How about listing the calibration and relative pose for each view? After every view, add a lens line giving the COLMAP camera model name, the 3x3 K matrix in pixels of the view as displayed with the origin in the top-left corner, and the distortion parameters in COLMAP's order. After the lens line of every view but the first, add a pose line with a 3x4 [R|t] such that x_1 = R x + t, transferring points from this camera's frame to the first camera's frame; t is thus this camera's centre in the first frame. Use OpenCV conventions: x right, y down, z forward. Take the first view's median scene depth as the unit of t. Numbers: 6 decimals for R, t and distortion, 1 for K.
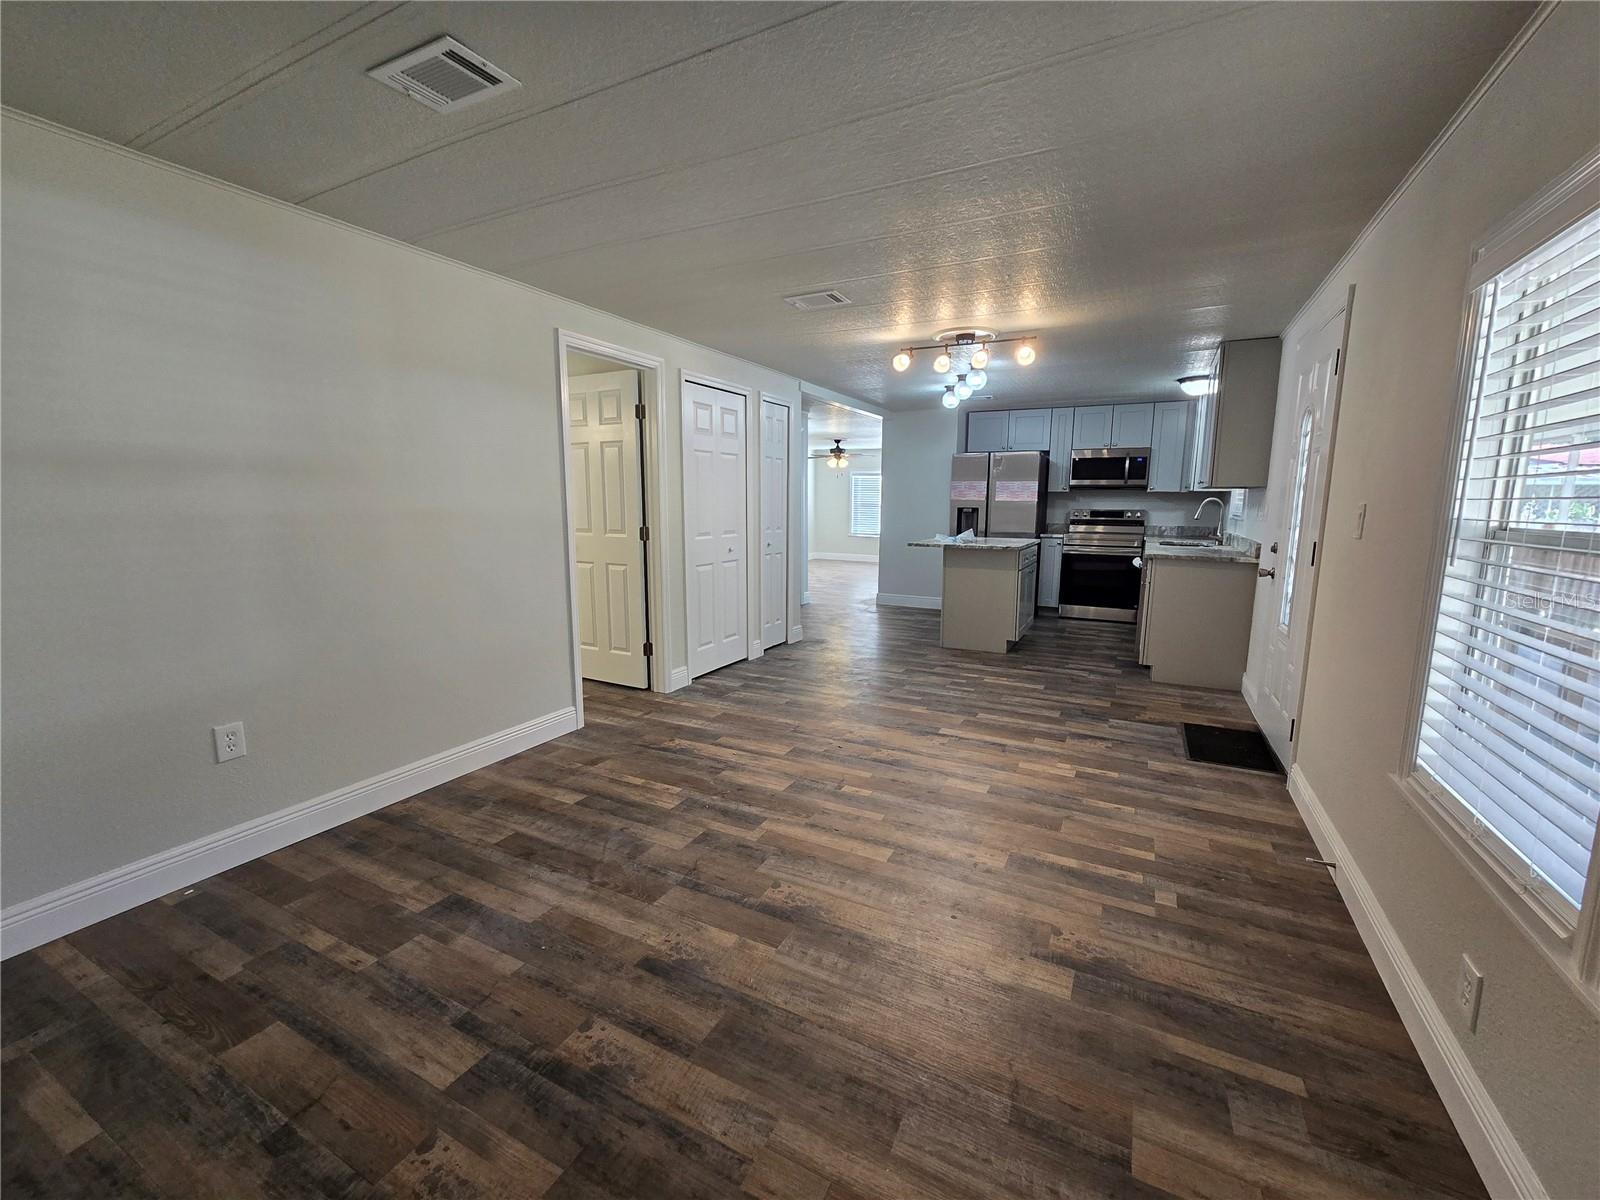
lens RADIAL K [[654.9, 0, 810.2], [0, 654.9, 604.9], [0, 0, 1]] dist [0.006006, 0.001999]
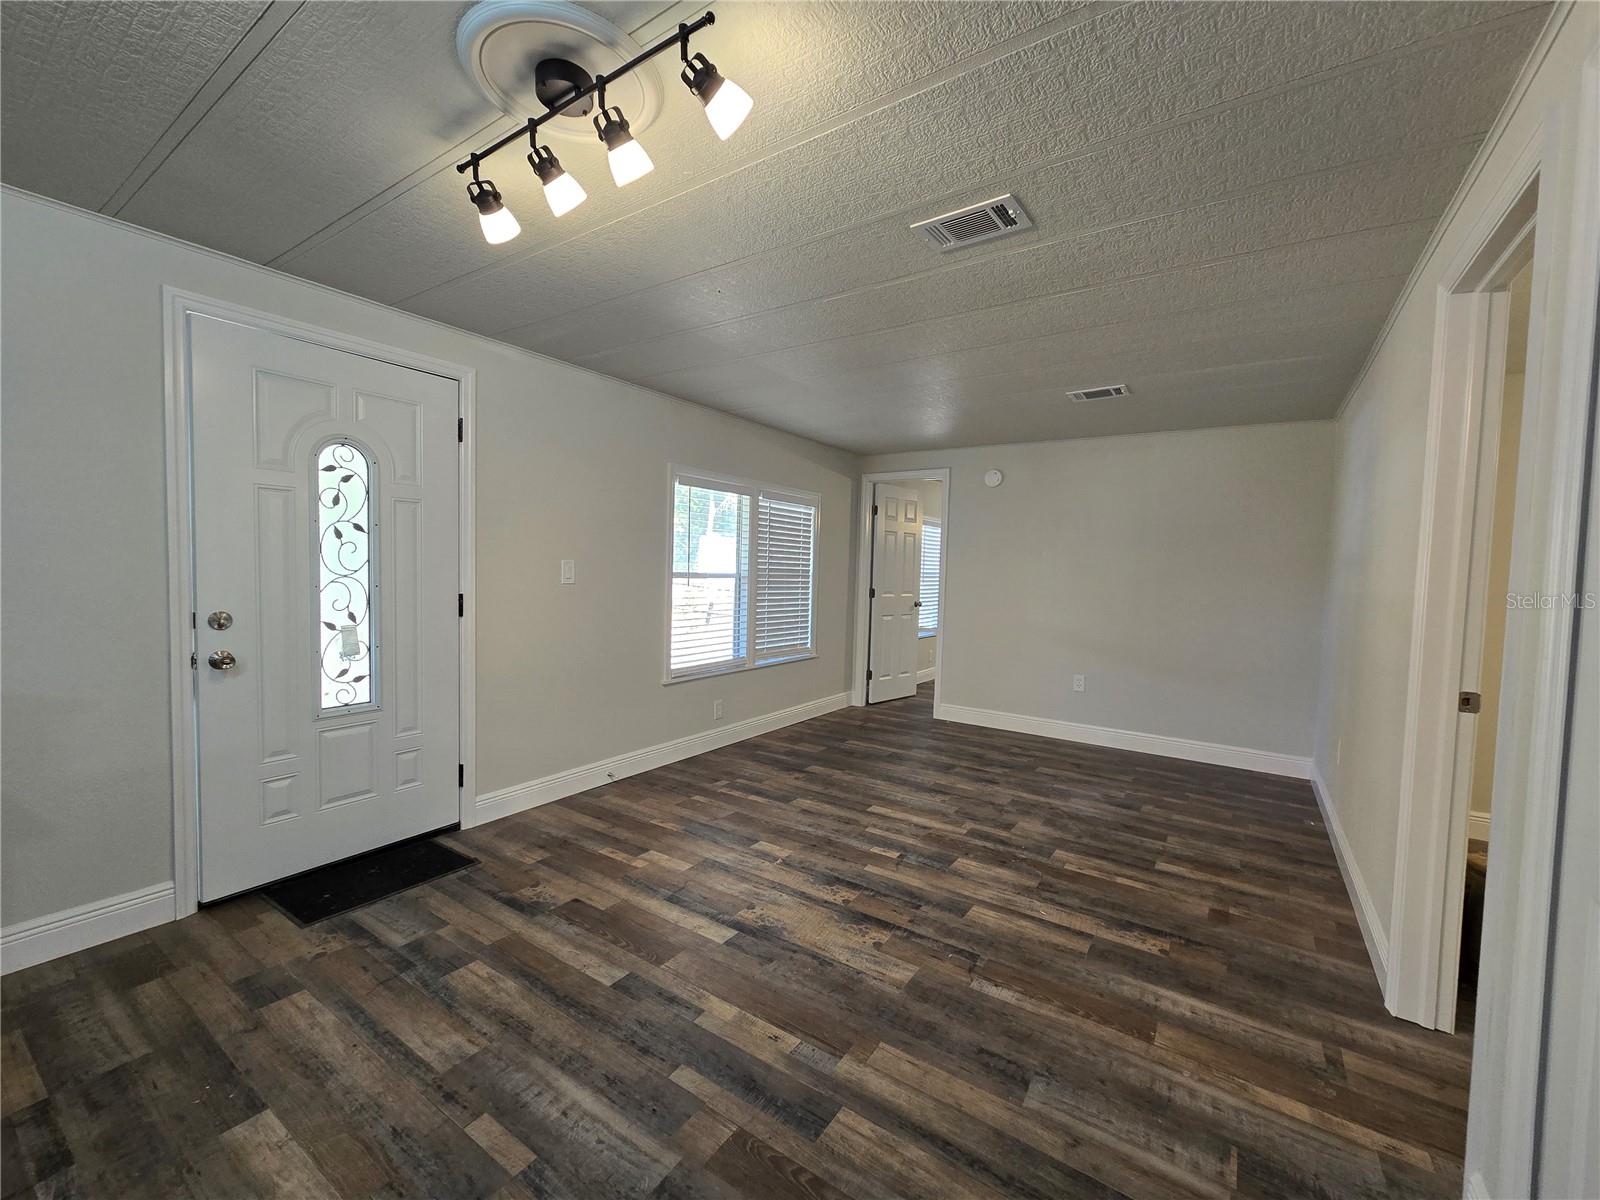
lens RADIAL K [[654.9, 0, 807.2], [0, 654.9, 603.7], [0, 0, 1]] dist [0.006006, 0.001999]
pose [[-0.992118, -0.038493, 0.119247, 0.074792], [-0.012777, 0.977764, 0.209317, -0.272379], [-0.124653, 0.206143, -0.970550, 1.719147]]
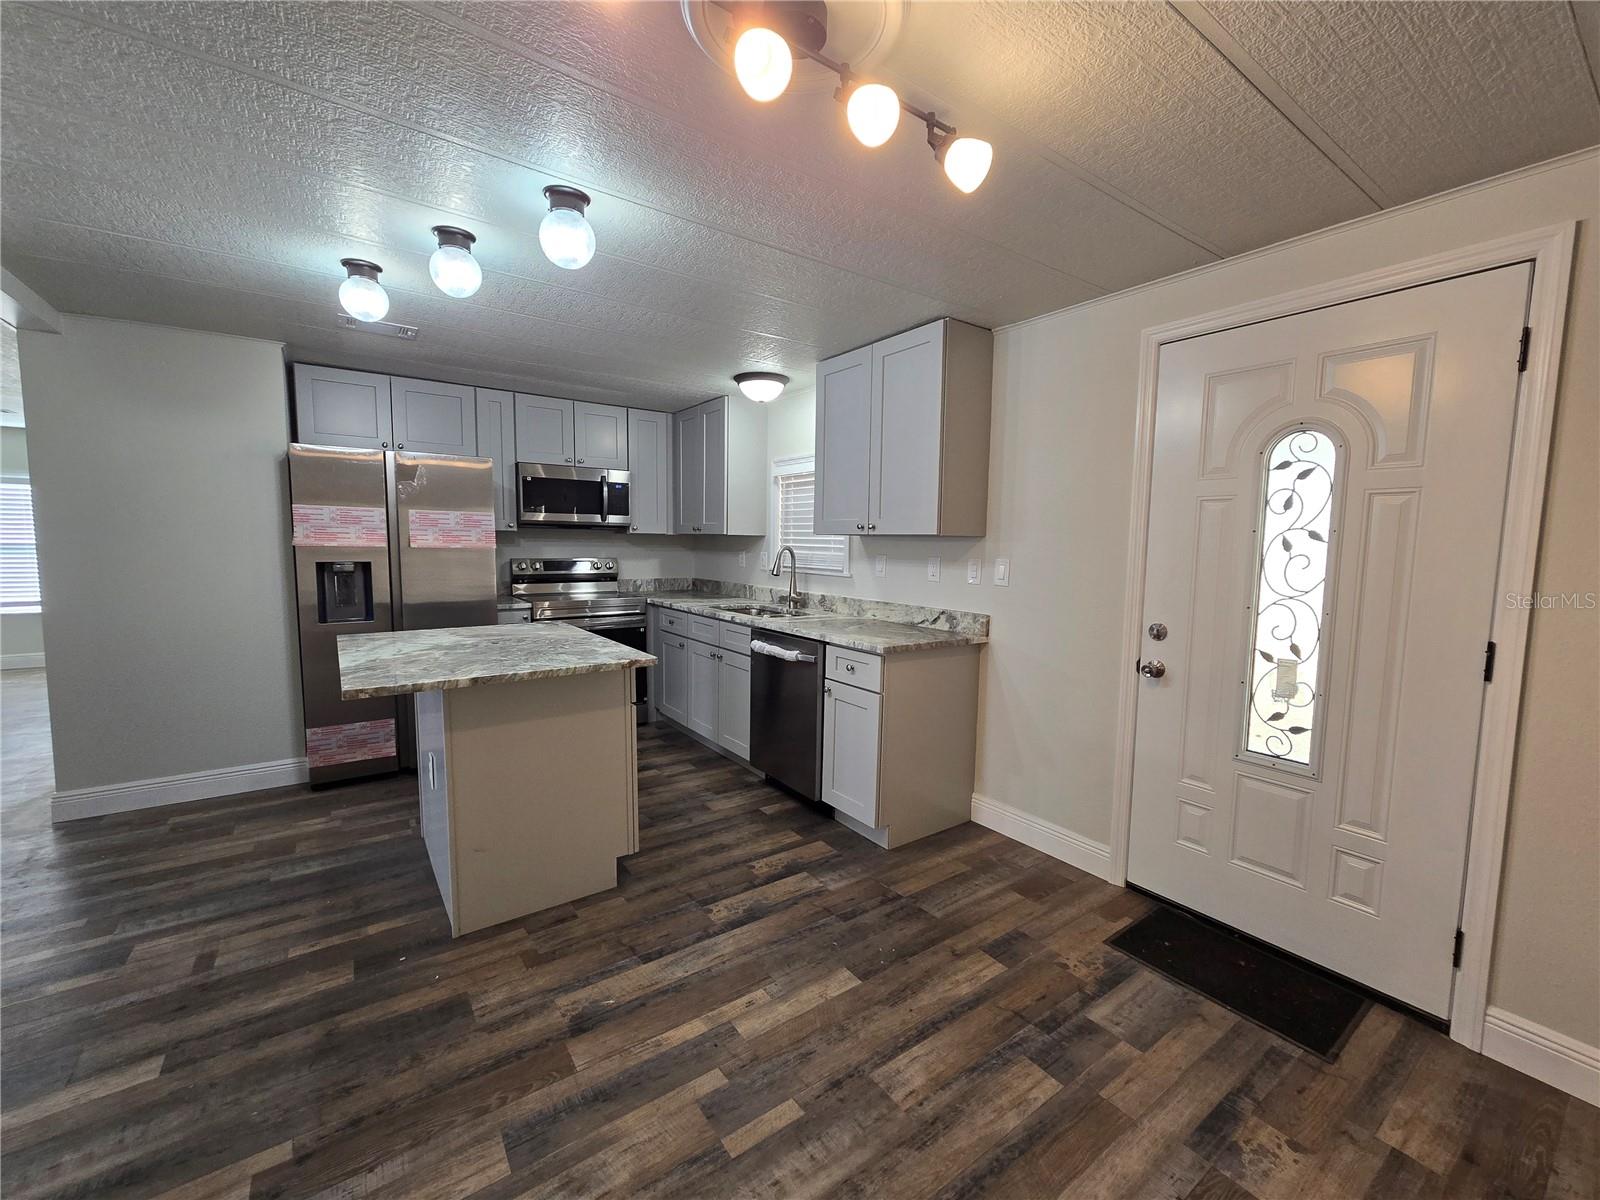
lens RADIAL K [[654.9, 0, 804.6], [0, 654.9, 595.5], [0, 0, 1]] dist [0.006006, 0.001999]
pose [[0.457634, -0.078494, 0.885669, -0.054161], [0.130205, 0.991274, 0.020576, -0.205480], [-0.879555, 0.105902, 0.463861, 1.107719]]
